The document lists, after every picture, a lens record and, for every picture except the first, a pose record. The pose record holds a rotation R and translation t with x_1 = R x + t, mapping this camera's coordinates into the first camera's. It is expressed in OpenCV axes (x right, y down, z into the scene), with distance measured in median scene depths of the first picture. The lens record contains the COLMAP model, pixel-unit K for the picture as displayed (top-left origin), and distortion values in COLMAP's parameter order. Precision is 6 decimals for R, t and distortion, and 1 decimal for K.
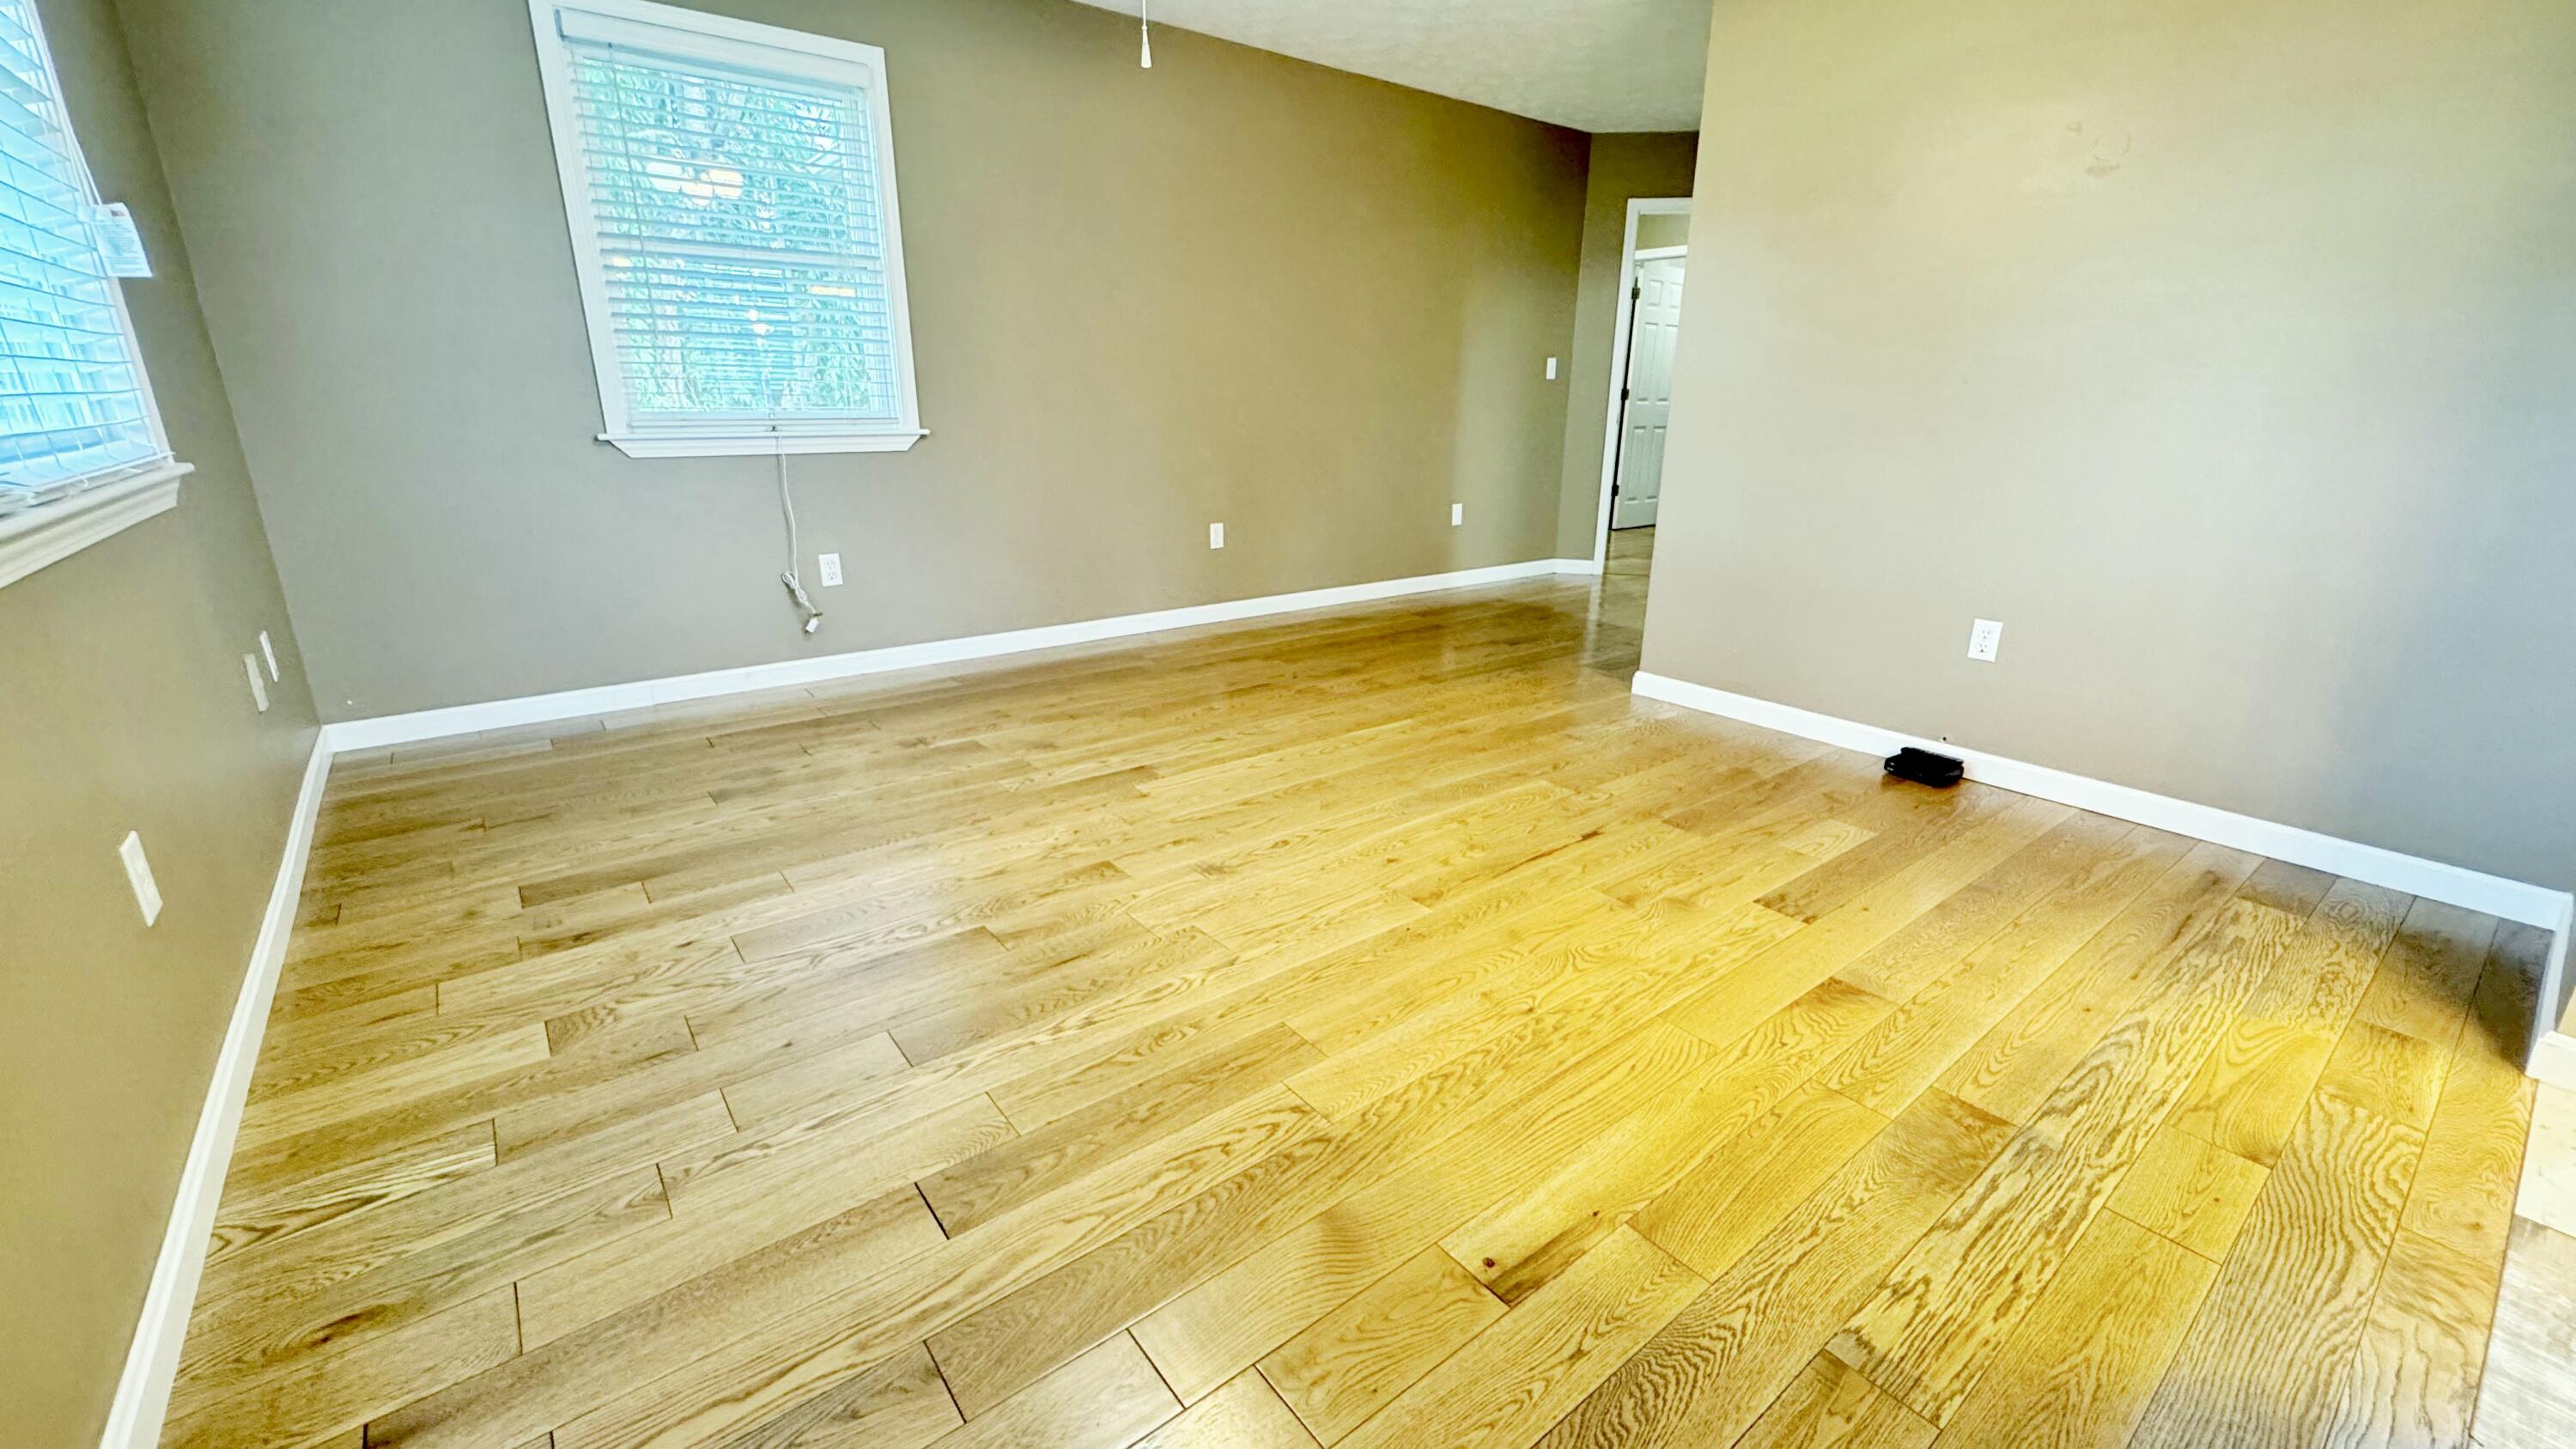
lens RADIAL K [[1028.1, 0, 1285.8], [0, 1028.1, 719.5], [0, 0, 1]] dist [-0.007143, -0.001303]
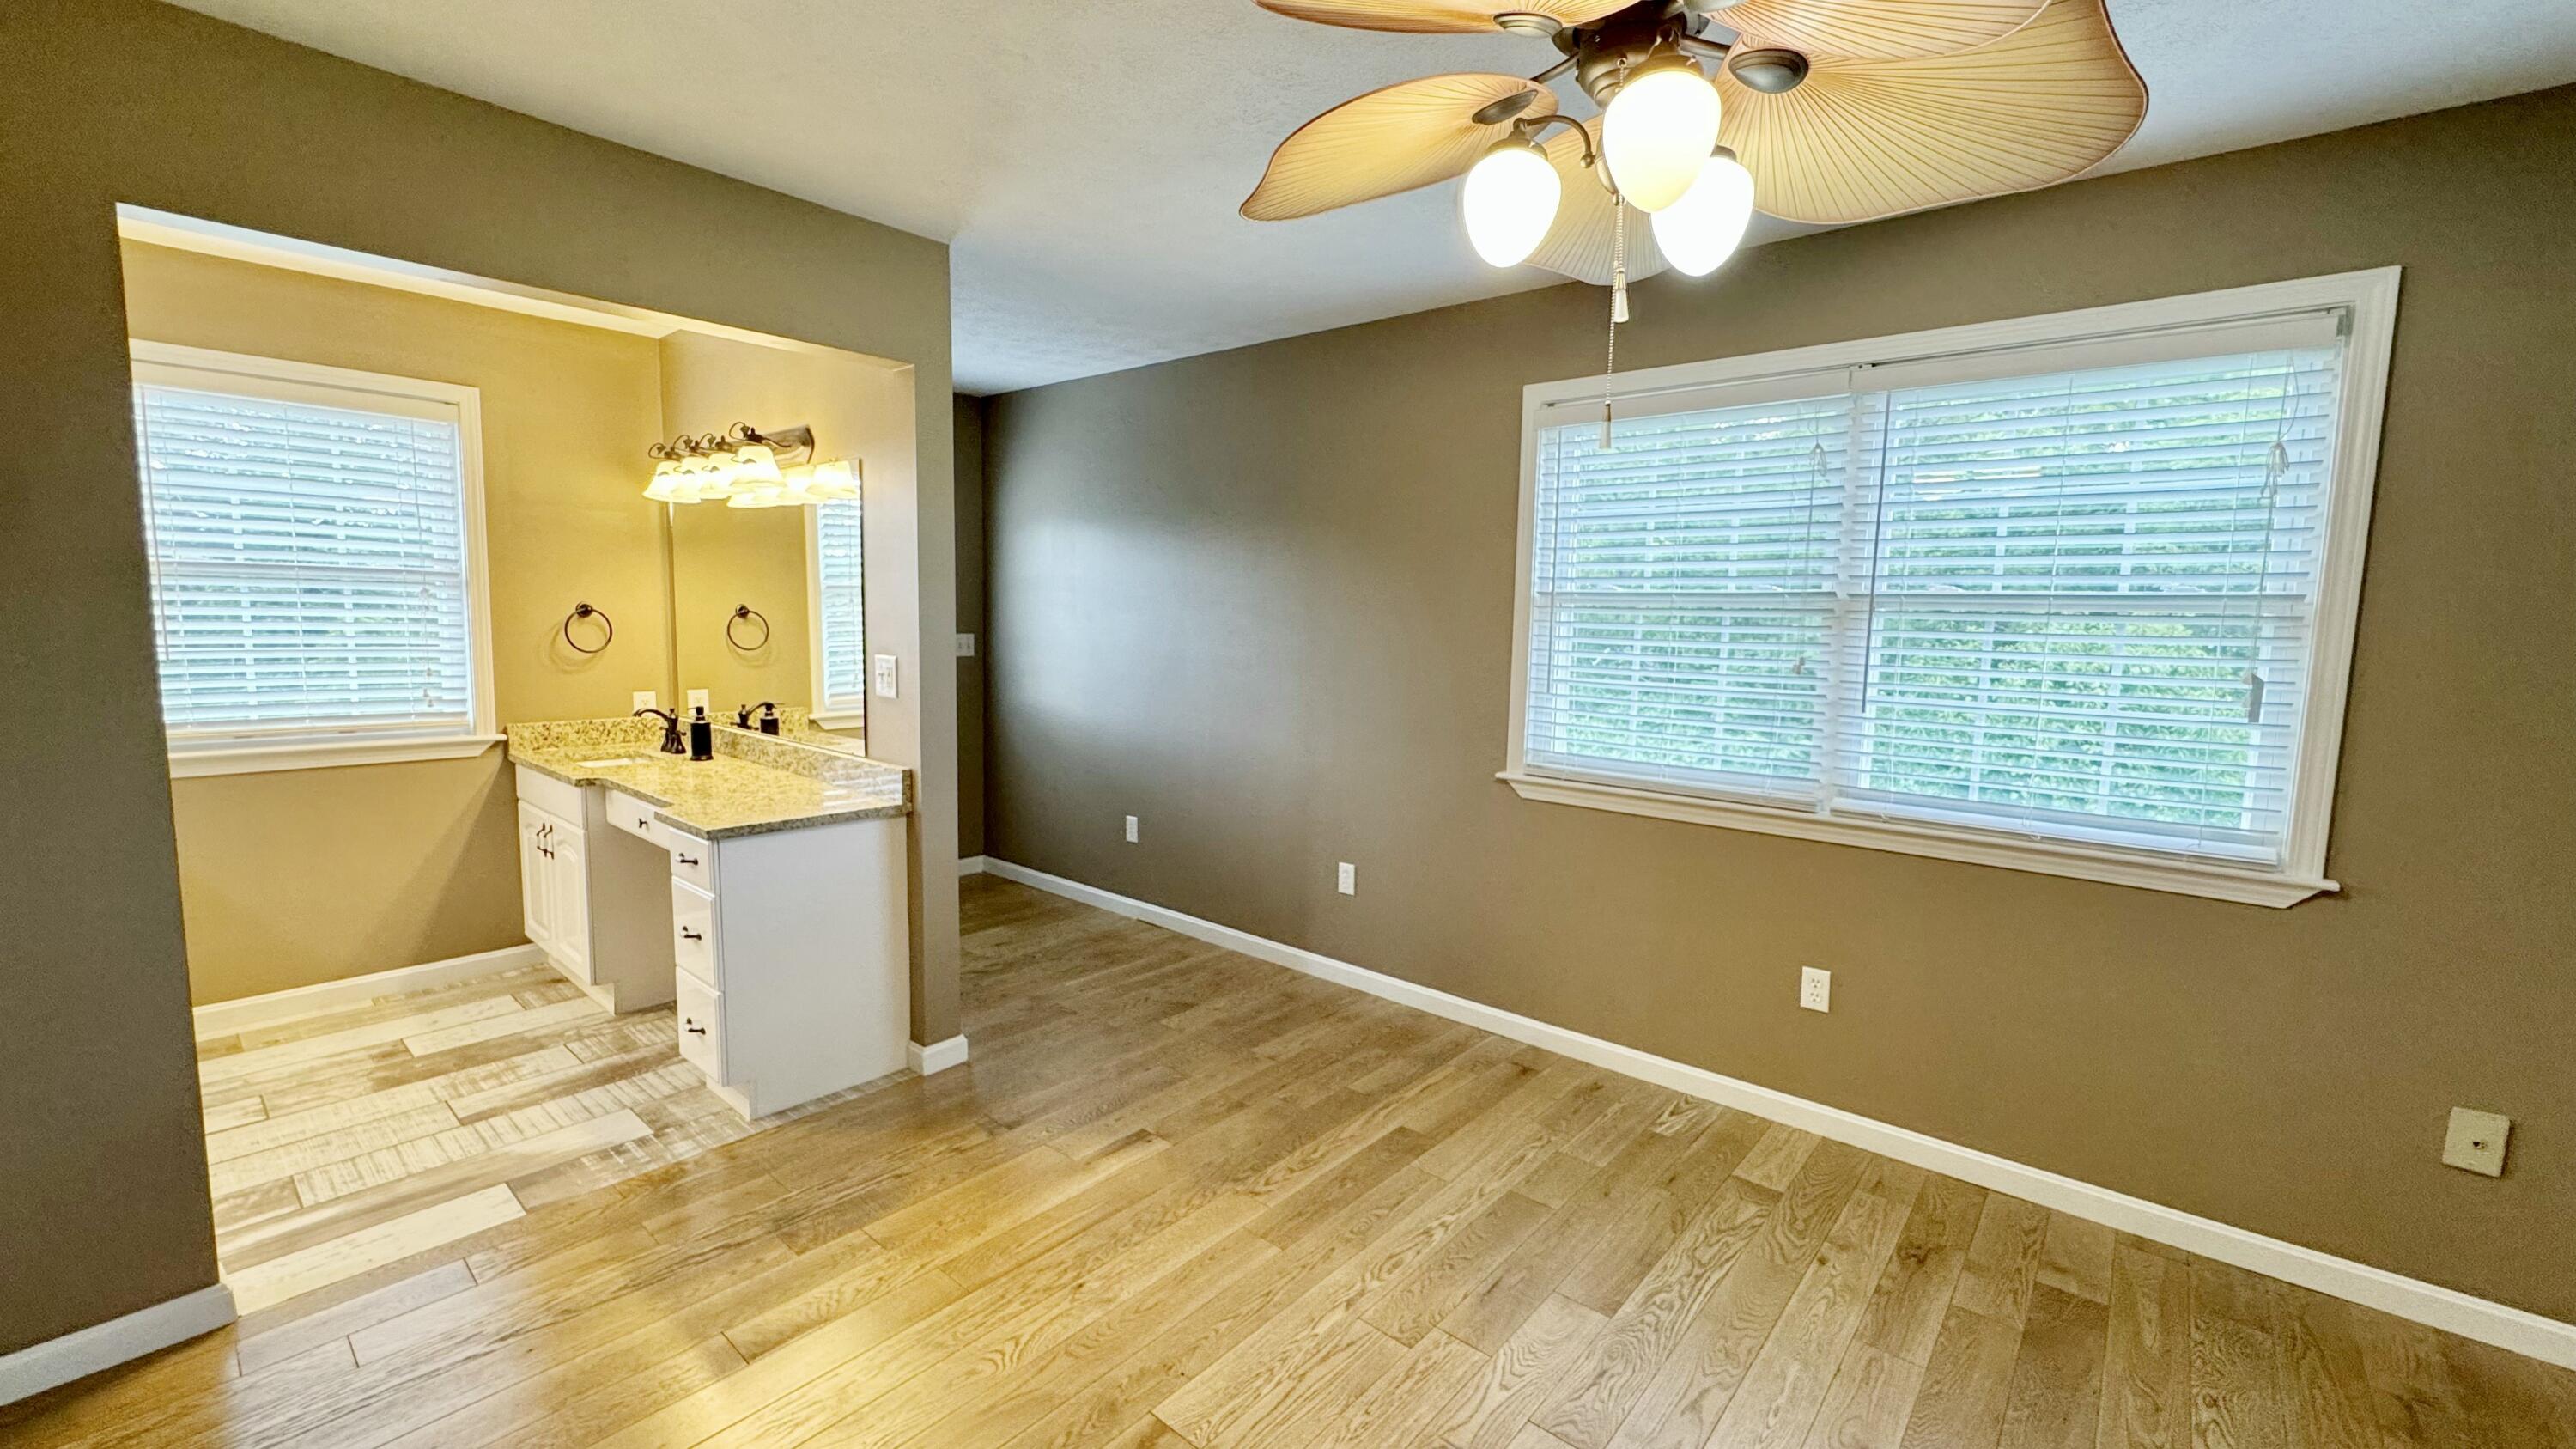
lens RADIAL K [[1028.1, 0, 1289.4], [0, 1028.1, 729.2], [0, 0, 1]] dist [-0.007143, -0.001303]
pose [[-0.978618, -0.009001, -0.205488, 0.268425], [-0.094257, 0.907591, 0.409137, -0.848367], [0.182816, 0.419758, -0.889034, 1.936216]]
